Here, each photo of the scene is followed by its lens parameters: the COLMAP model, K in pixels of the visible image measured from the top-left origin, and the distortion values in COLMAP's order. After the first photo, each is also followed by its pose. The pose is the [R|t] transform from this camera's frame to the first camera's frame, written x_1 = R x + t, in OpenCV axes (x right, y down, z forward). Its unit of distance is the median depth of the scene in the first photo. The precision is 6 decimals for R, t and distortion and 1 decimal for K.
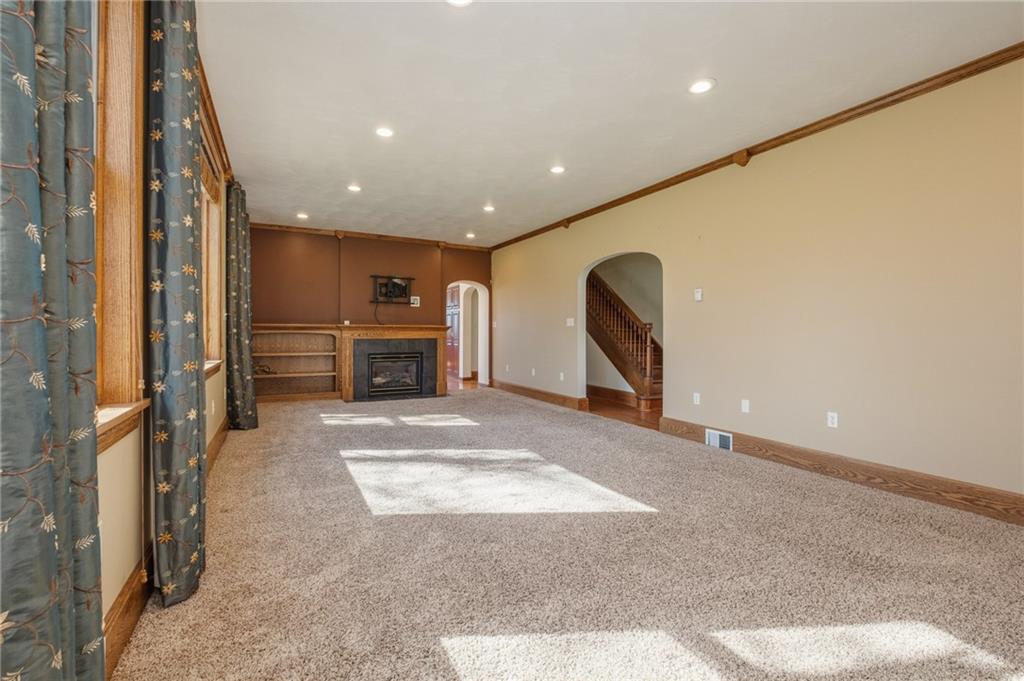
lens RADIAL K [[443.1, 0, 520.9], [0, 443.1, 340.9], [0, 0, 1]] dist [0.002274, -0.004195]
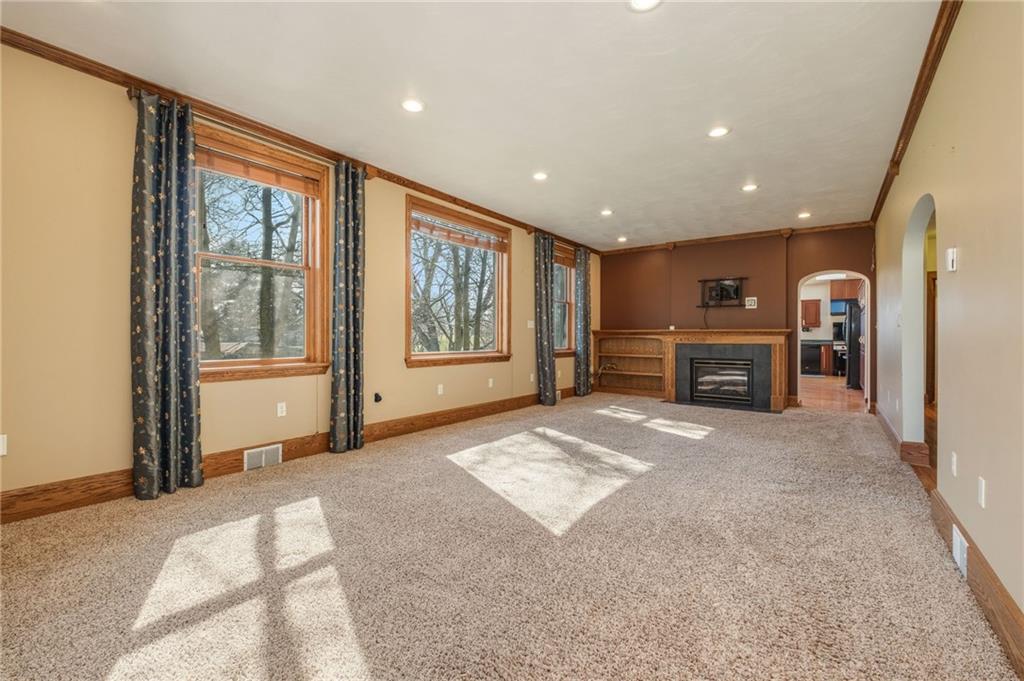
lens RADIAL K [[443.1, 0, 513.6], [0, 443.1, 335.4], [0, 0, 1]] dist [0.002274, -0.004195]
pose [[0.430486, -0.004498, -0.902586, 0.404974], [-0.021951, 0.999640, -0.015451, 0.001725], [0.902330, 0.026464, 0.430232, 0.203095]]
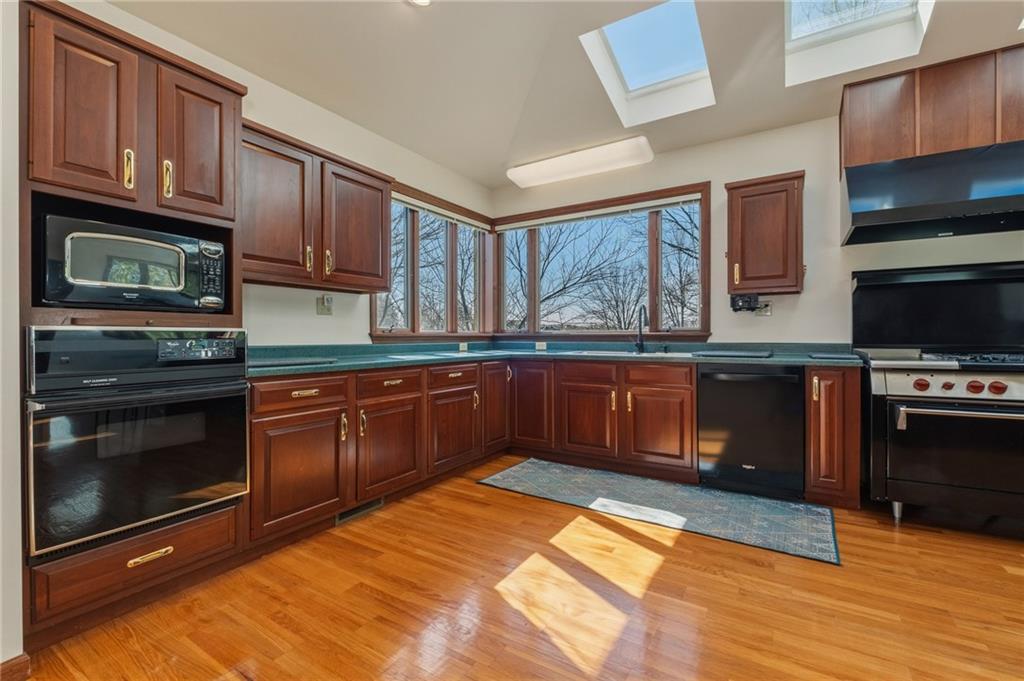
lens RADIAL K [[443.1, 0, 516.8], [0, 443.1, 337.0], [0, 0, 1]] dist [0.002274, -0.004195]
pose [[0.486036, -0.005304, -0.873923, -0.431673], [-0.017294, 0.999727, -0.015685, -0.030795], [0.873768, 0.022737, 0.485811, 1.632487]]
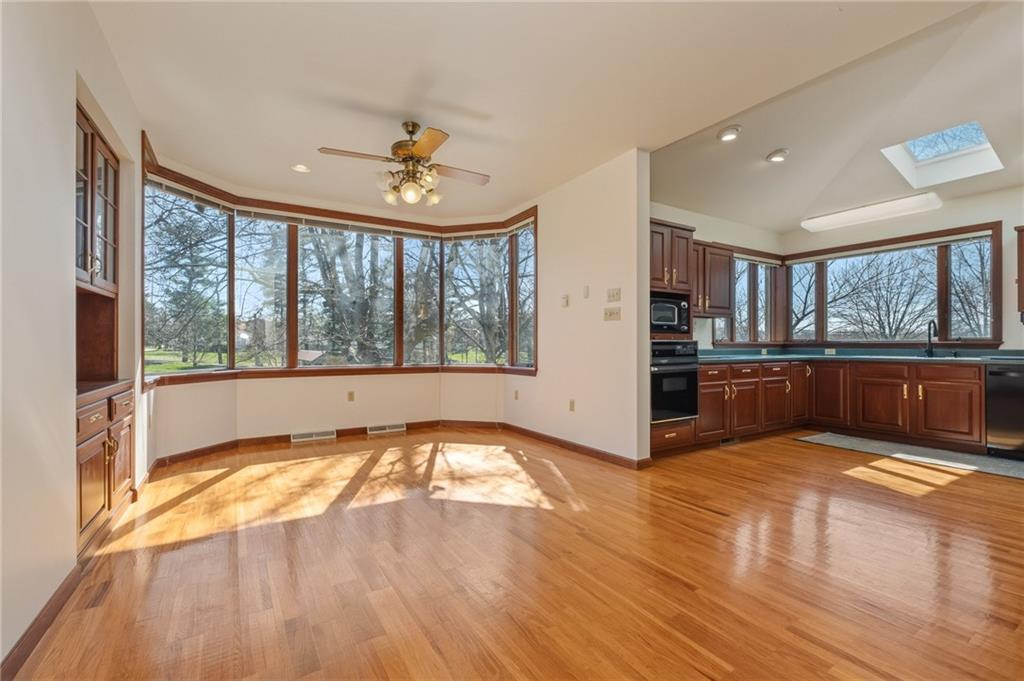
lens RADIAL K [[443.1, 0, 519.8], [0, 443.1, 342.6], [0, 0, 1]] dist [0.002274, -0.004195]
pose [[0.052996, -0.009858, -0.998546, -0.179904], [-0.024612, 0.999635, -0.011175, -0.022146], [0.998291, 0.025168, 0.052734, 1.357240]]
